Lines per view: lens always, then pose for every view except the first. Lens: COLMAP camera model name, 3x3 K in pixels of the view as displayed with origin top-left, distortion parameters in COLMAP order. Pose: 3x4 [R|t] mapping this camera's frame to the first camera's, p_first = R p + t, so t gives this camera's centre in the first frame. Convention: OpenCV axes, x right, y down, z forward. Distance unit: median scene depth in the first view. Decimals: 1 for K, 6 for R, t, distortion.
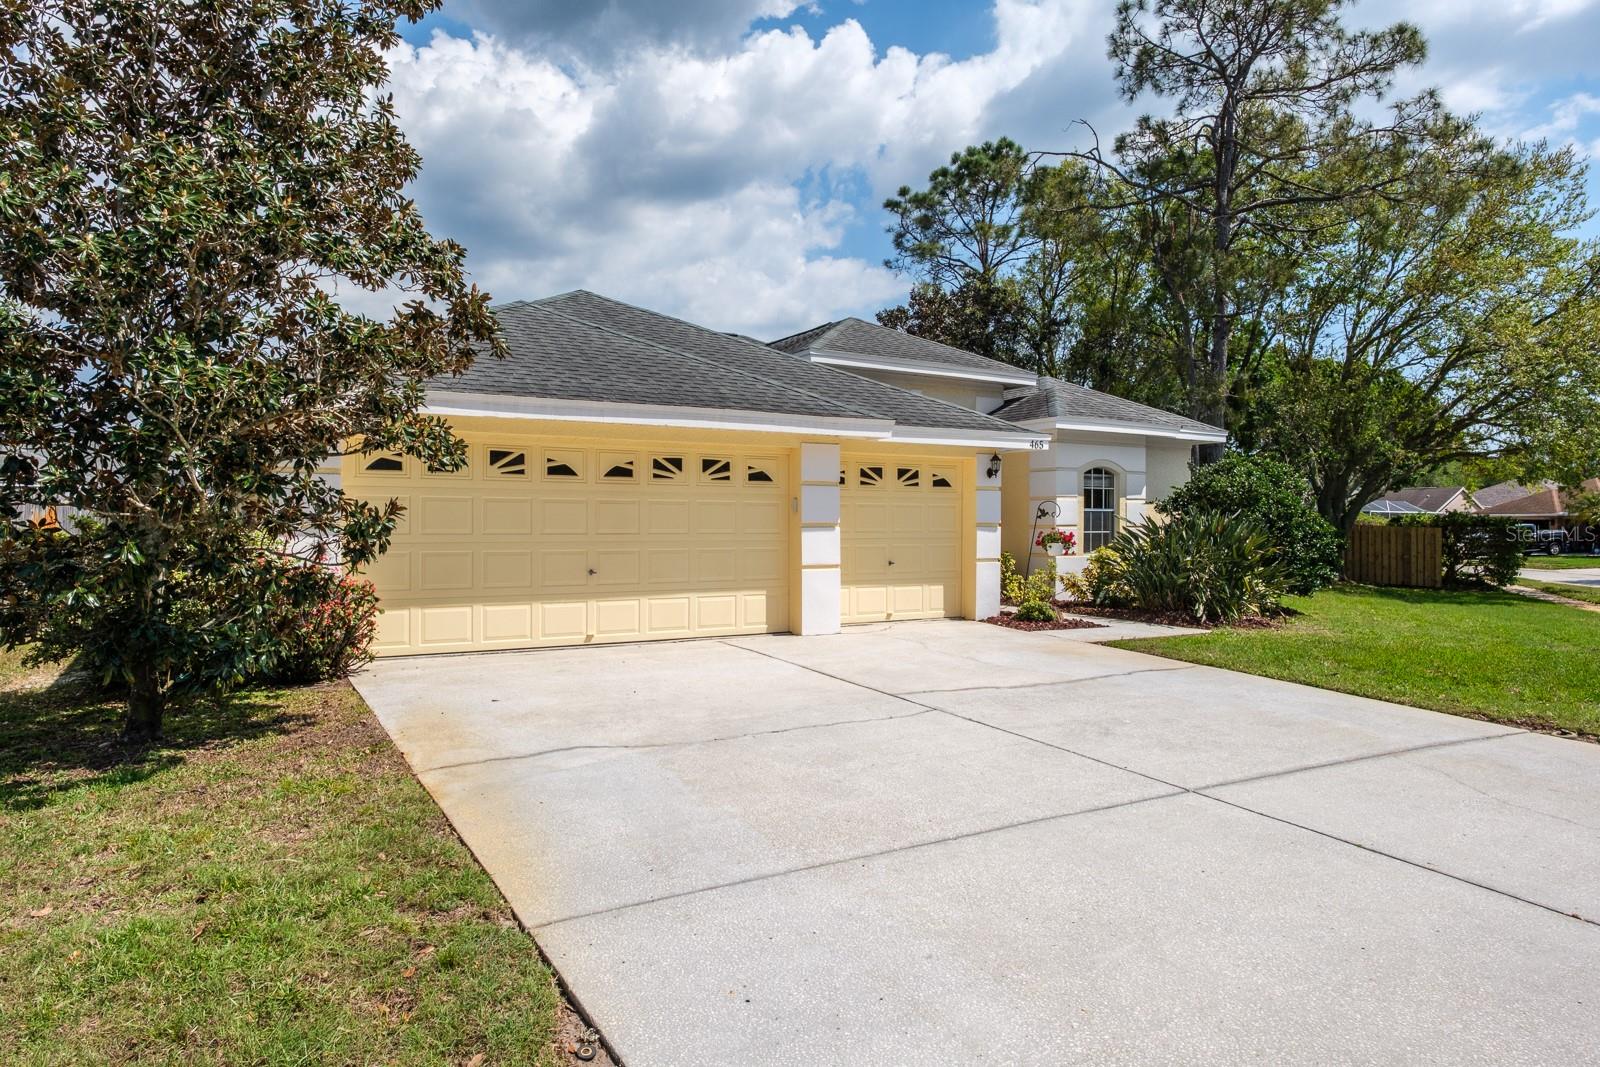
lens RADIAL K [[985.3, 0, 743.9], [0, 985.3, 529.5], [0, 0, 1]] dist [-0.002089, -0.000147]
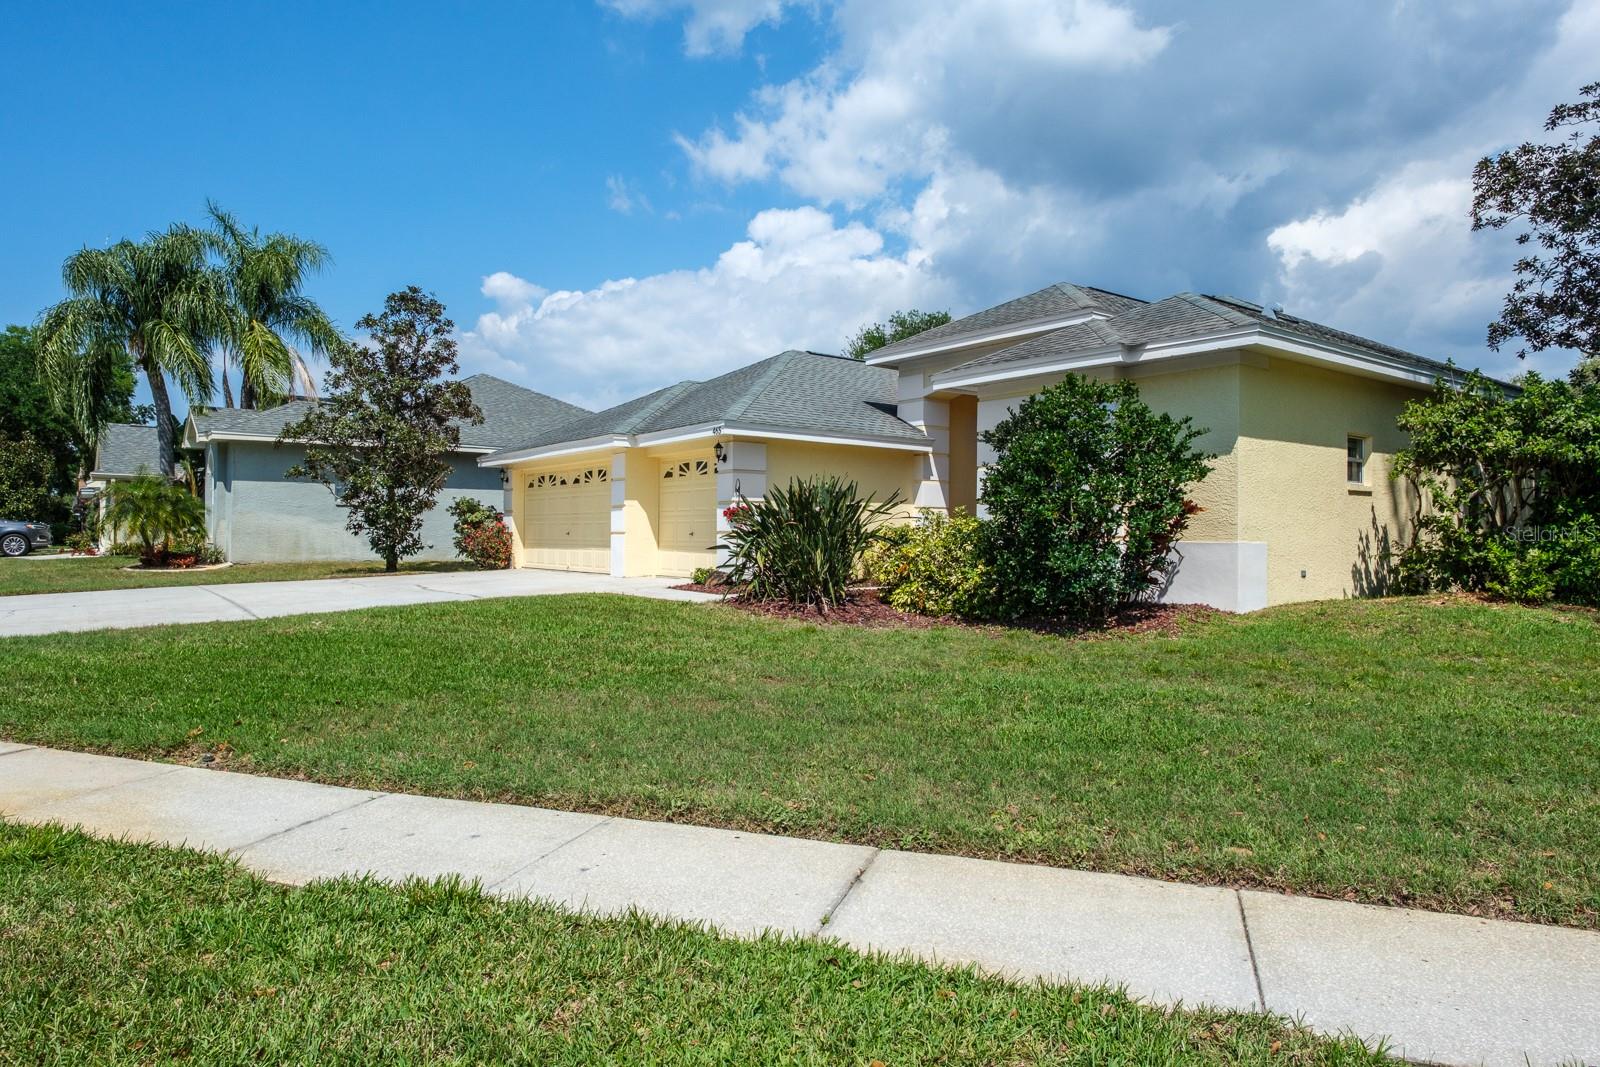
lens RADIAL K [[967.8, 0, 800.0], [0, 967.8, 533.5], [0, 0, 1]] dist [-0.006837, 0.000827]
pose [[0.142257, -0.002861, -0.989826, 1.426373], [-0.011701, 0.999921, -0.004572, 0.036725], [0.989761, 0.012232, 0.142212, 0.941525]]
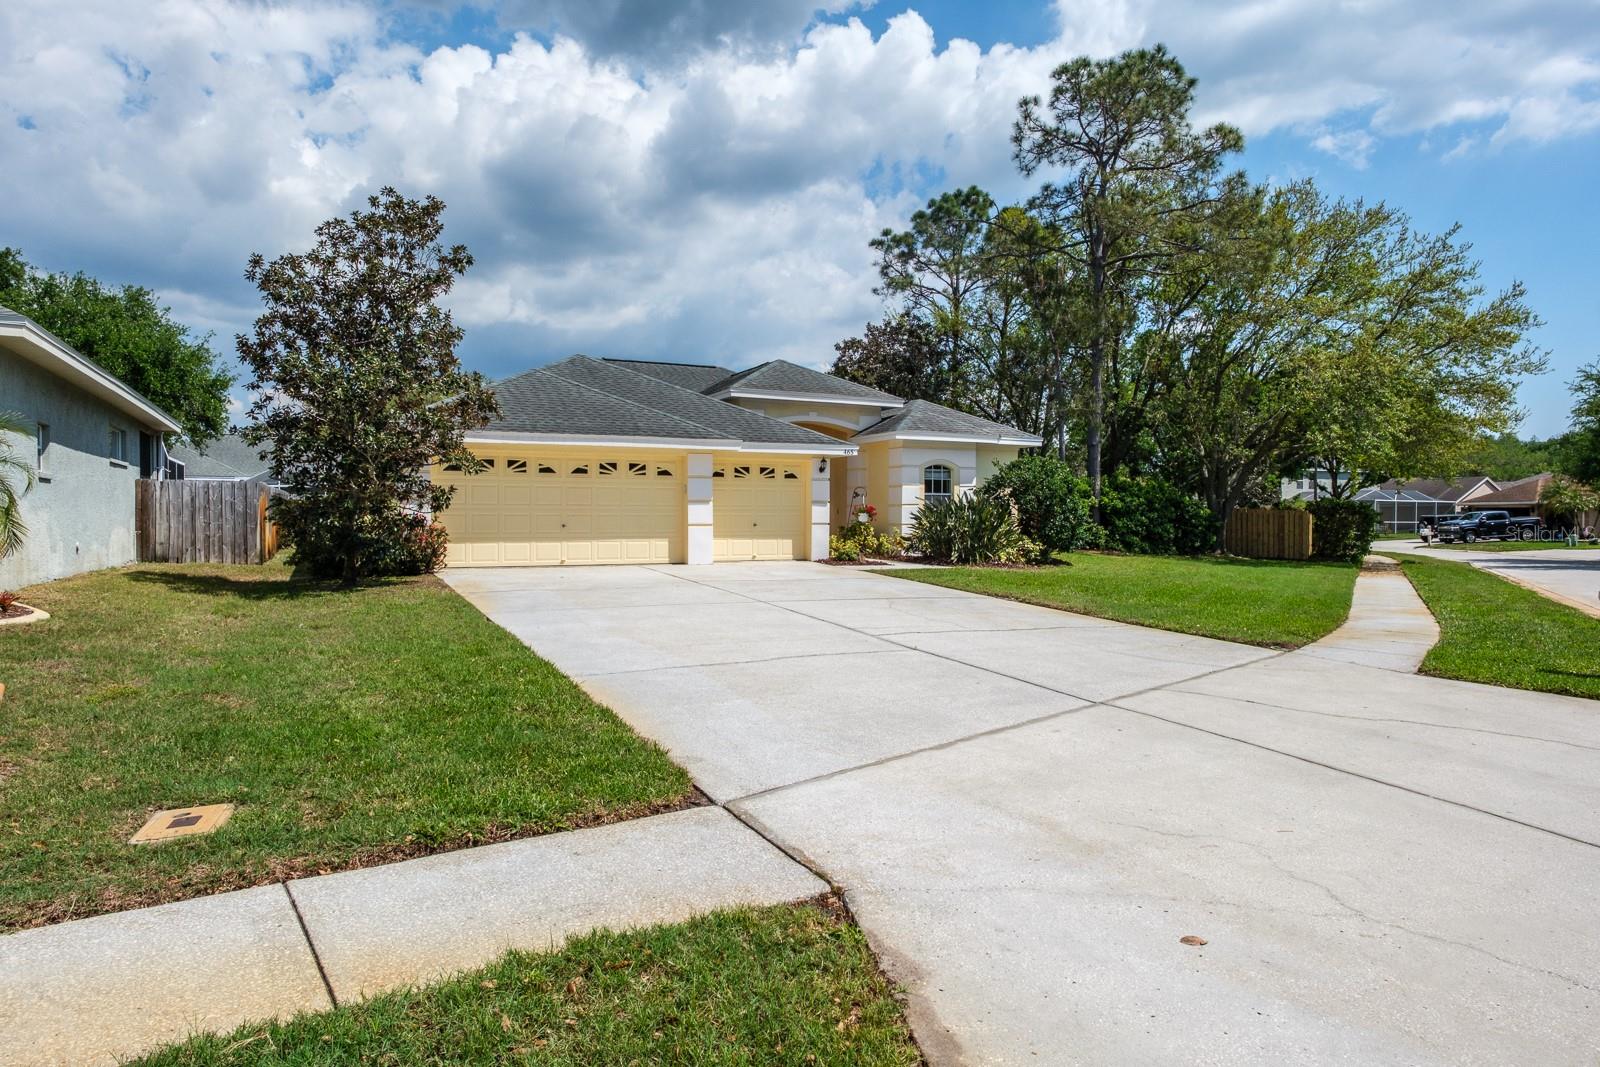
lens RADIAL K [[1001.2, 0, 747.5], [0, 1001.2, 534.9], [0, 0, 1]] dist [0.005246, 0.000847]
pose [[0.996638, 0.001153, -0.081920, 0.268022], [-0.000179, 0.999929, 0.011887, 0.030041], [0.081927, -0.011832, 0.996568, -0.653370]]
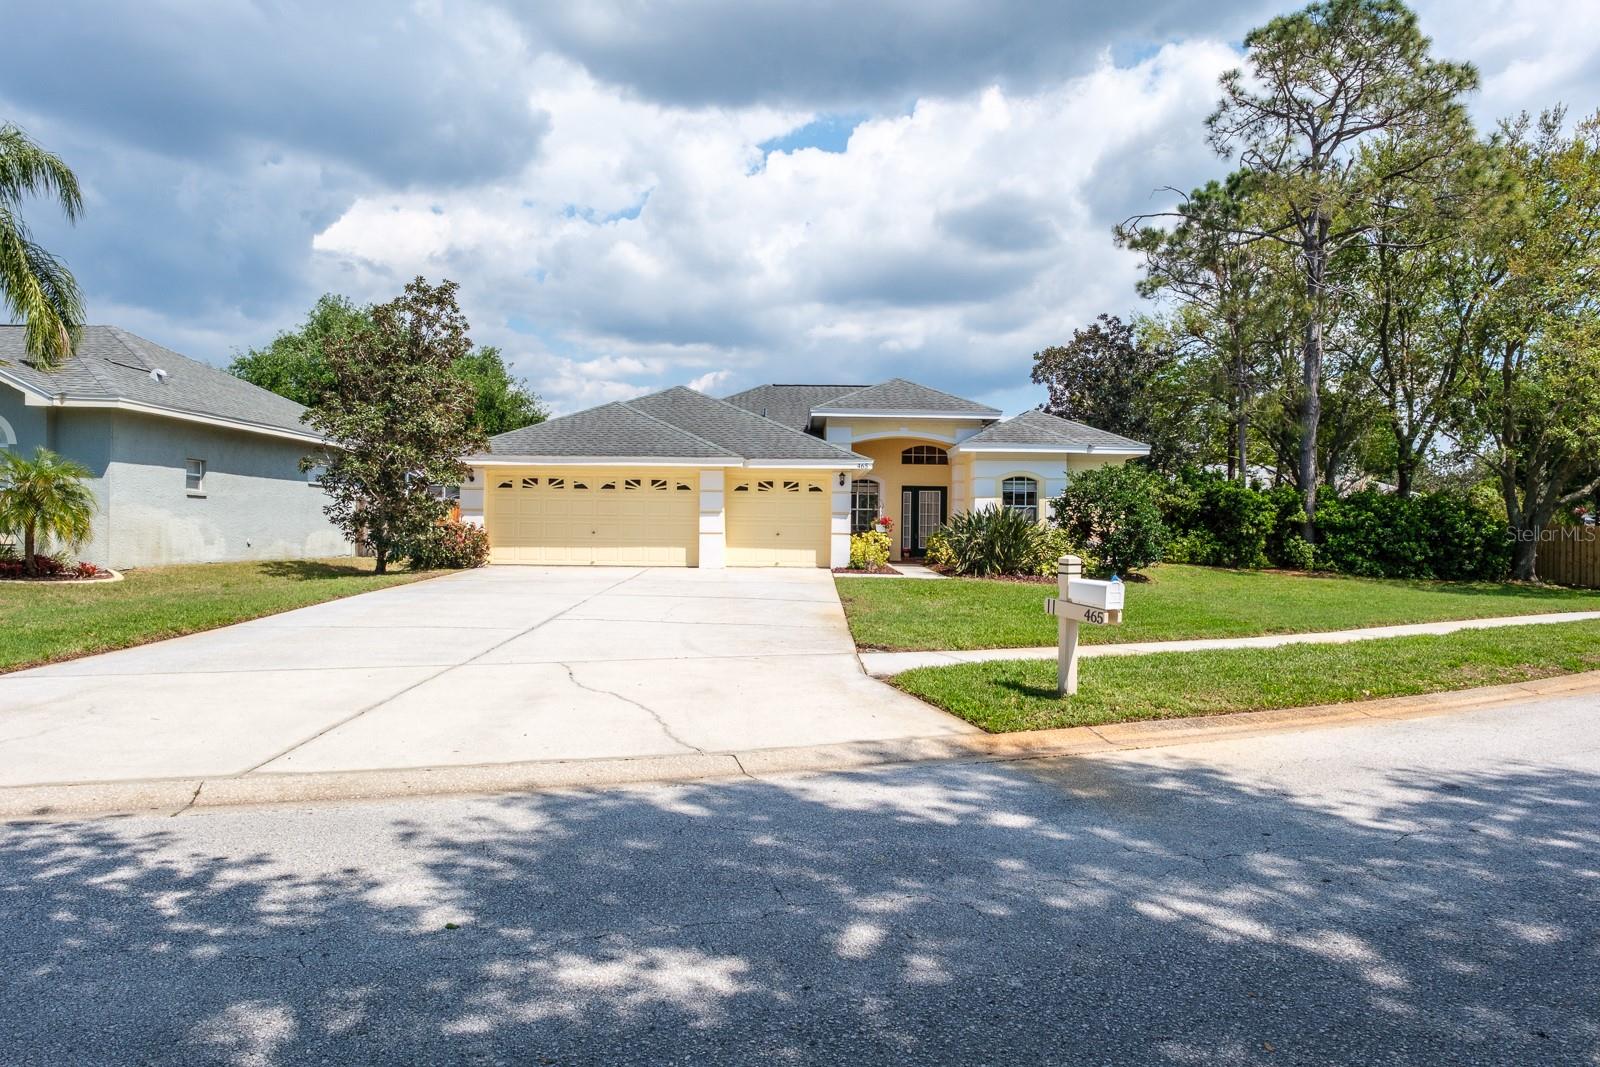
lens RADIAL K [[960.5, 0, 754.1], [0, 960.5, 526.6], [0, 0, 1]] dist [0.000276, 0.000061]
pose [[0.853564, 0.007081, -0.520940, 1.001046], [-0.012698, 0.999893, -0.007215, 0.032075], [0.520833, 0.012773, 0.853563, -0.501646]]
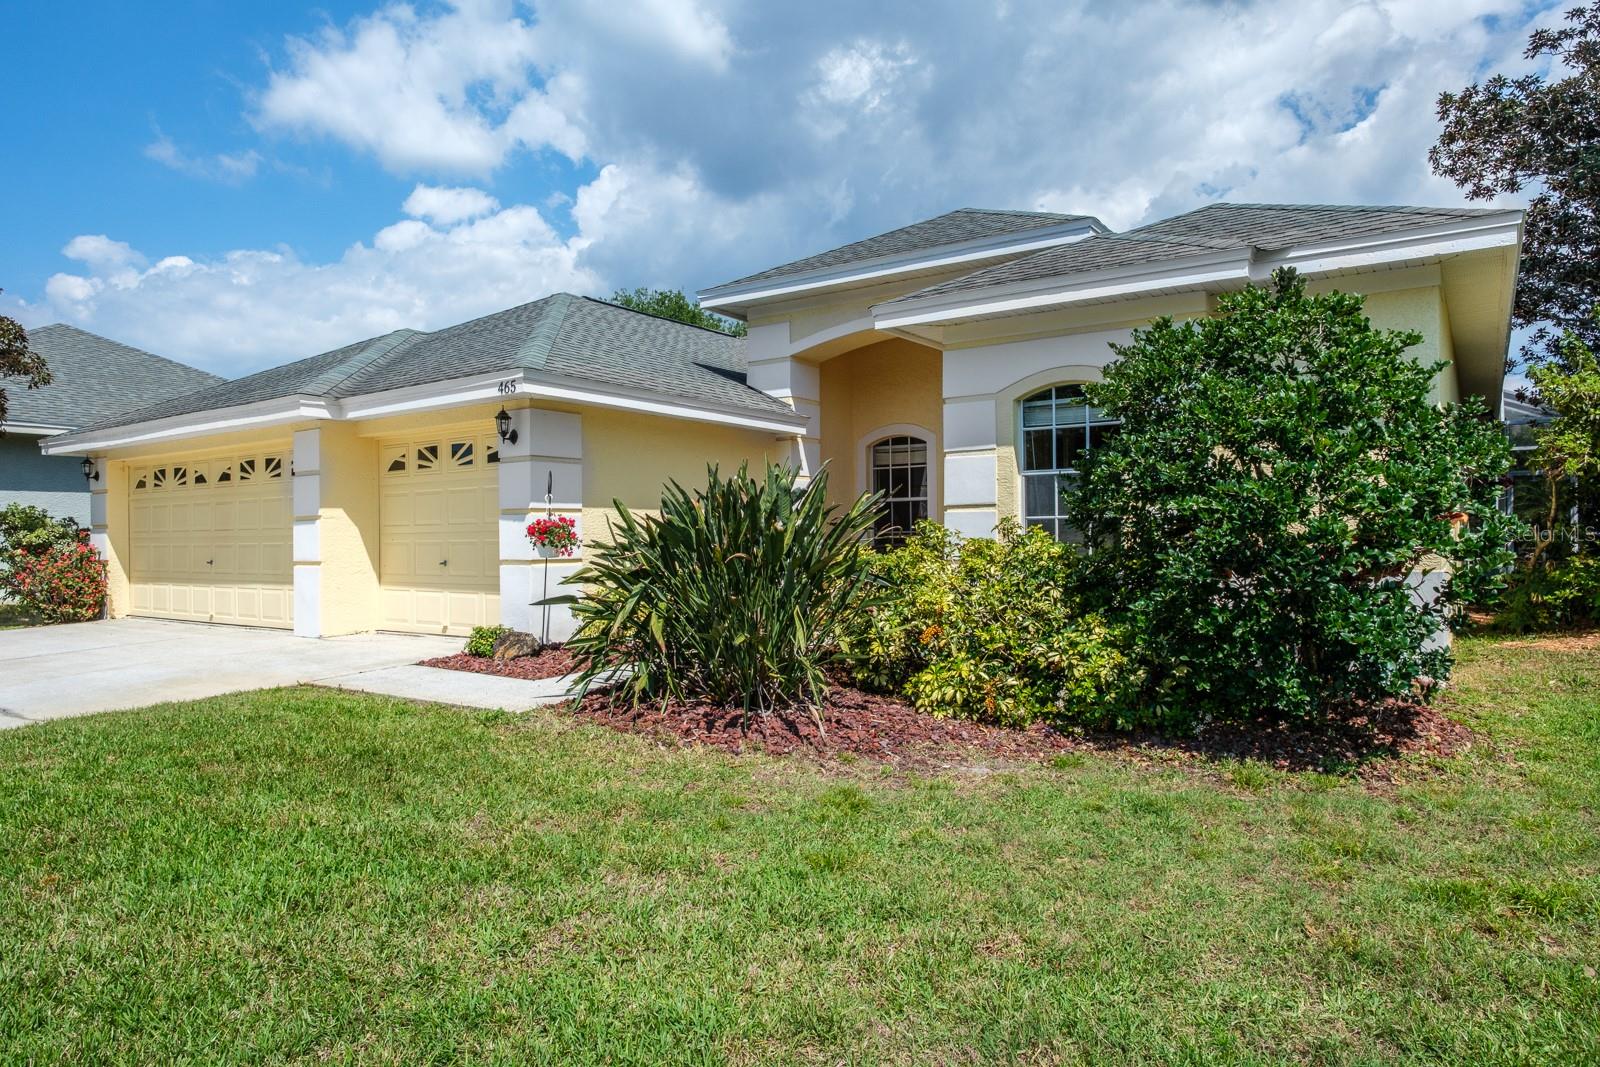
lens RADIAL K [[967.8, 0, 800.0], [0, 967.8, 533.5], [0, 0, 1]] dist [-0.006837, 0.000827]
pose [[0.446774, -0.008522, -0.894606, 0.965483], [0.008336, 0.999951, -0.005362, 0.016180], [0.894608, -0.005062, 0.446823, 0.890345]]
